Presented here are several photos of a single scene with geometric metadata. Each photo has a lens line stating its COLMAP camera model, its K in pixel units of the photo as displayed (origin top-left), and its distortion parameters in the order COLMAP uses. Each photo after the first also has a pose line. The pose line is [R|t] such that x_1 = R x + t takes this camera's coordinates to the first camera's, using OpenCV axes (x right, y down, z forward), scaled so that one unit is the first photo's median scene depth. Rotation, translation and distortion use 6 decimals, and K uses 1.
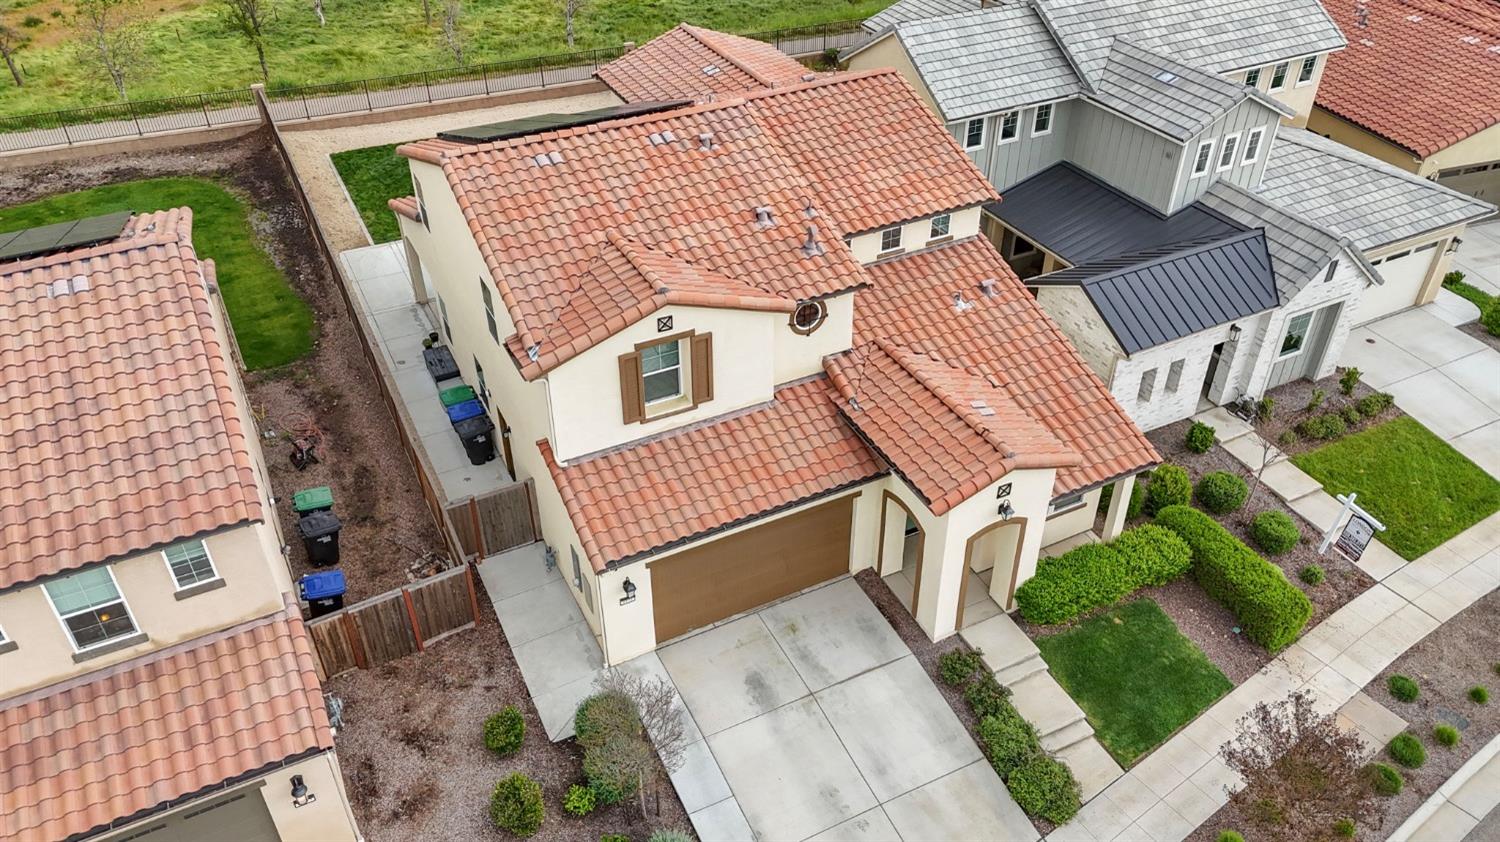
lens RADIAL K [[1109.9, 0, 750.0], [0, 1109.9, 421.0], [0, 0, 1]] dist [0.052651, -0.002038]
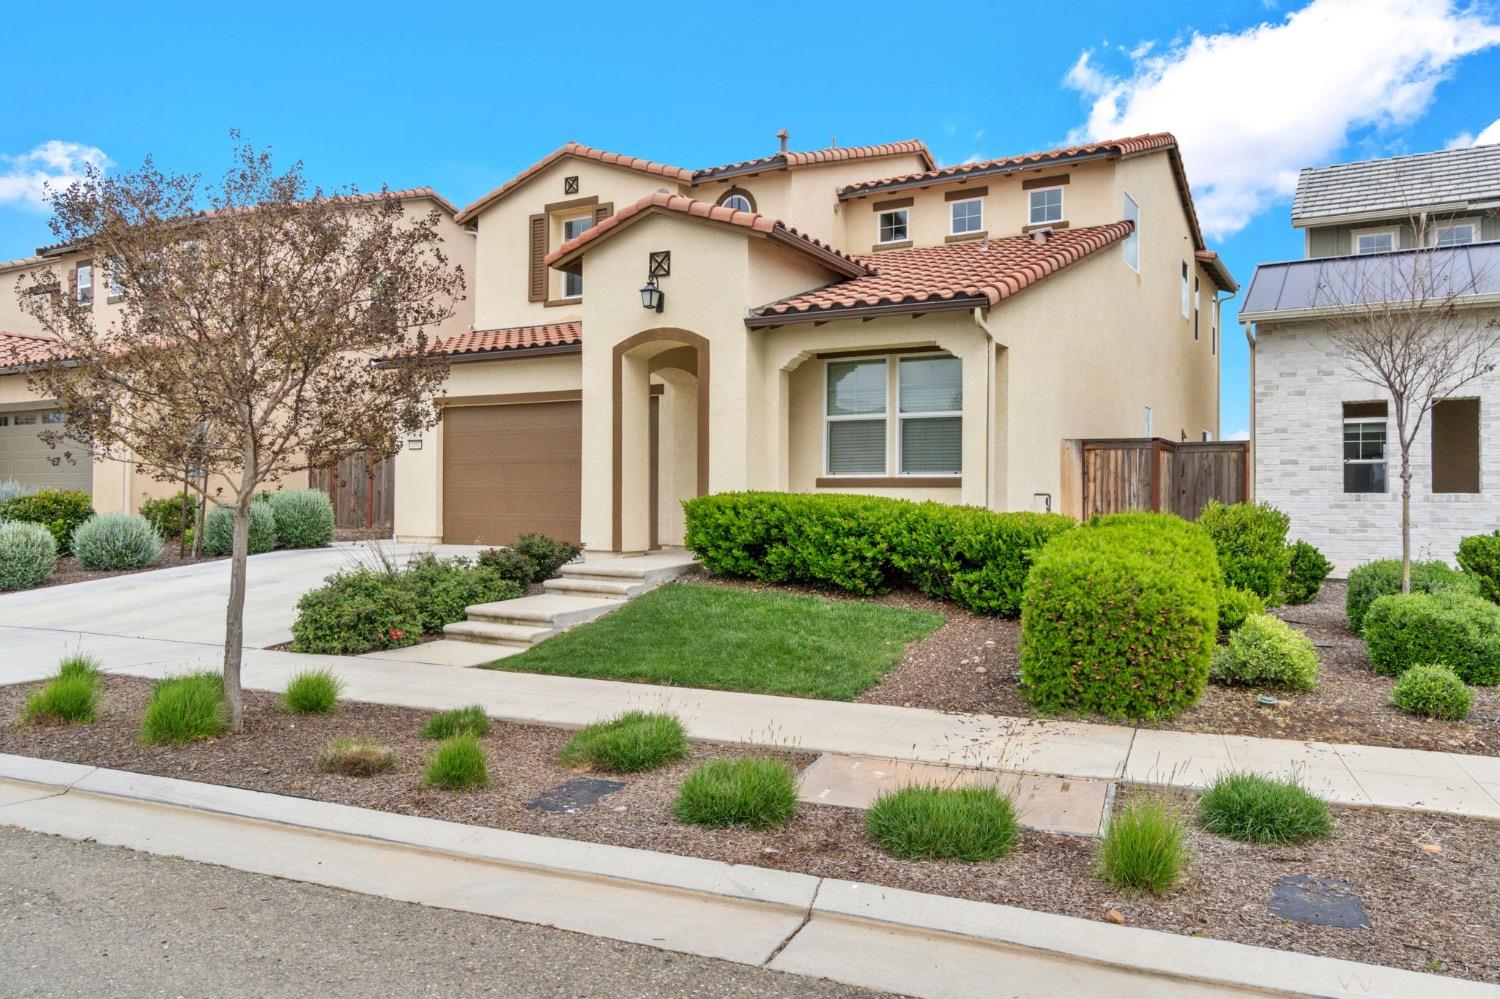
lens RADIAL K [[1074.9, 0, 757.1], [0, 1074.9, 491.9], [0, 0, 1]] dist [0.001877, 0.001029]
pose [[0.543500, -0.004103, -0.839399, 0.742652], [-0.499715, 0.801900, -0.327478, 0.328979], [0.674458, 0.597445, 0.433782, 0.808601]]
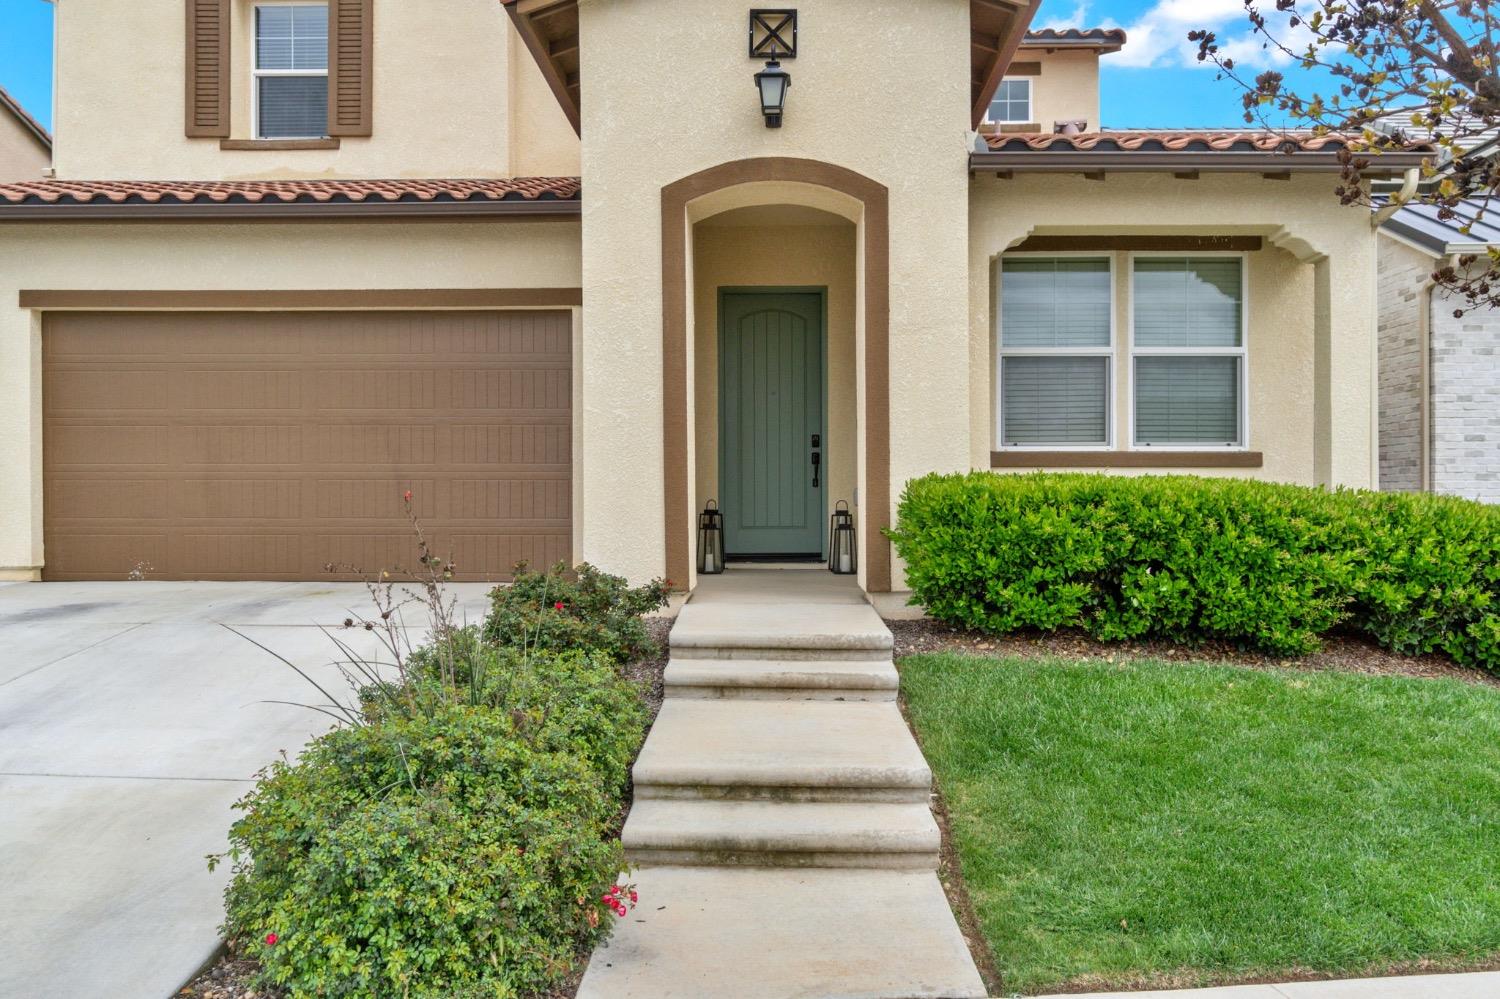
lens RADIAL K [[1108.9, 0, 750.0], [0, 1108.9, 499.5], [0, 0, 1]] dist [0.001171, -0.001657]
pose [[0.885002, 0.000137, -0.465587, 0.359319], [-0.273535, 0.809373, -0.519706, 0.334850], [0.376762, 0.587295, 0.716334, 0.803402]]
